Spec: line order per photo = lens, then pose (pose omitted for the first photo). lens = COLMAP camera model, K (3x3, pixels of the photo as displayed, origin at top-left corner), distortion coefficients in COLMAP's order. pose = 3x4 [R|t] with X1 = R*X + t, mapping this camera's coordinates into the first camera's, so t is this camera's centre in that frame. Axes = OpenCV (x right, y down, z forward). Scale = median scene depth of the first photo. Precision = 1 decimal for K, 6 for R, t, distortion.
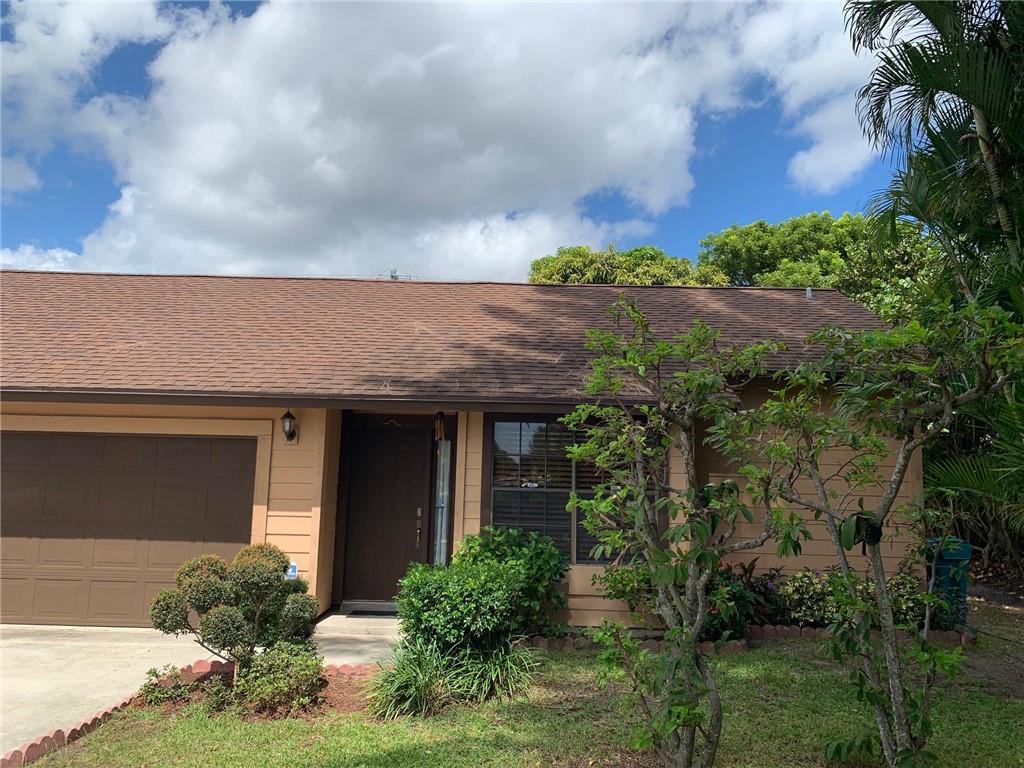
lens RADIAL K [[779.3, 0, 512.0], [0, 779.3, 384.0], [0, 0, 1]] dist [0.052393, -0.004929]
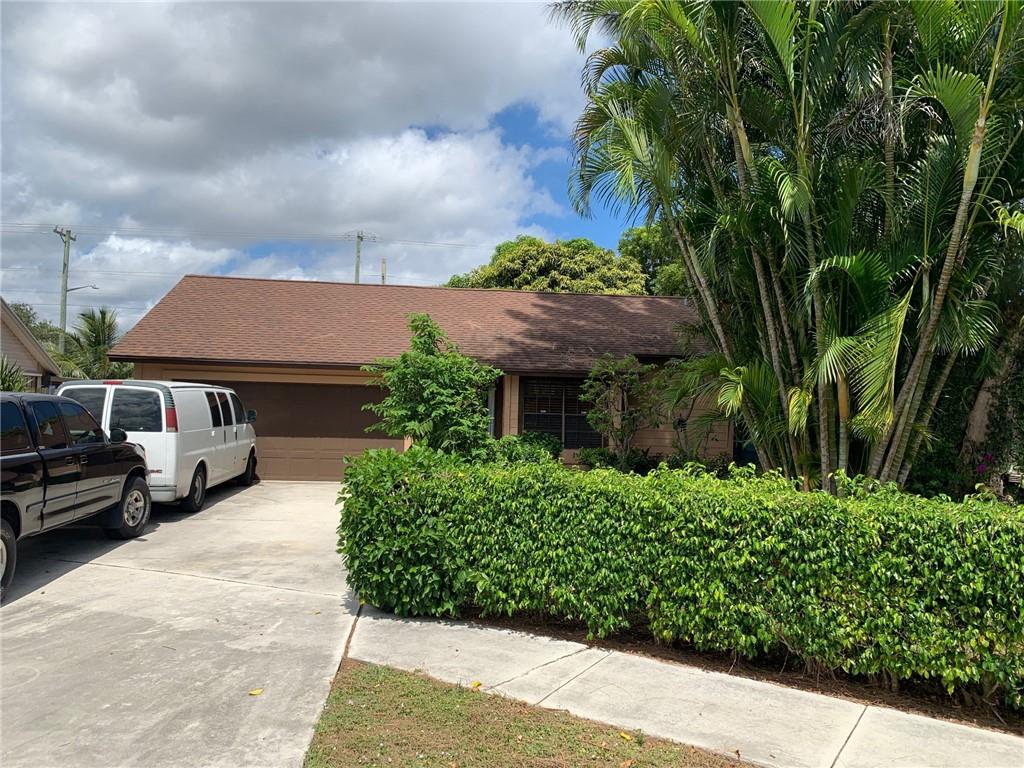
lens RADIAL K [[779.3, 0, 512.0], [0, 779.3, 384.0], [0, 0, 1]] dist [0.052393, -0.004929]
pose [[0.993736, 0.003547, 0.111699, -0.253843], [-0.013373, 0.996089, 0.087342, -0.105228], [-0.110953, -0.088289, 0.989896, -0.893786]]
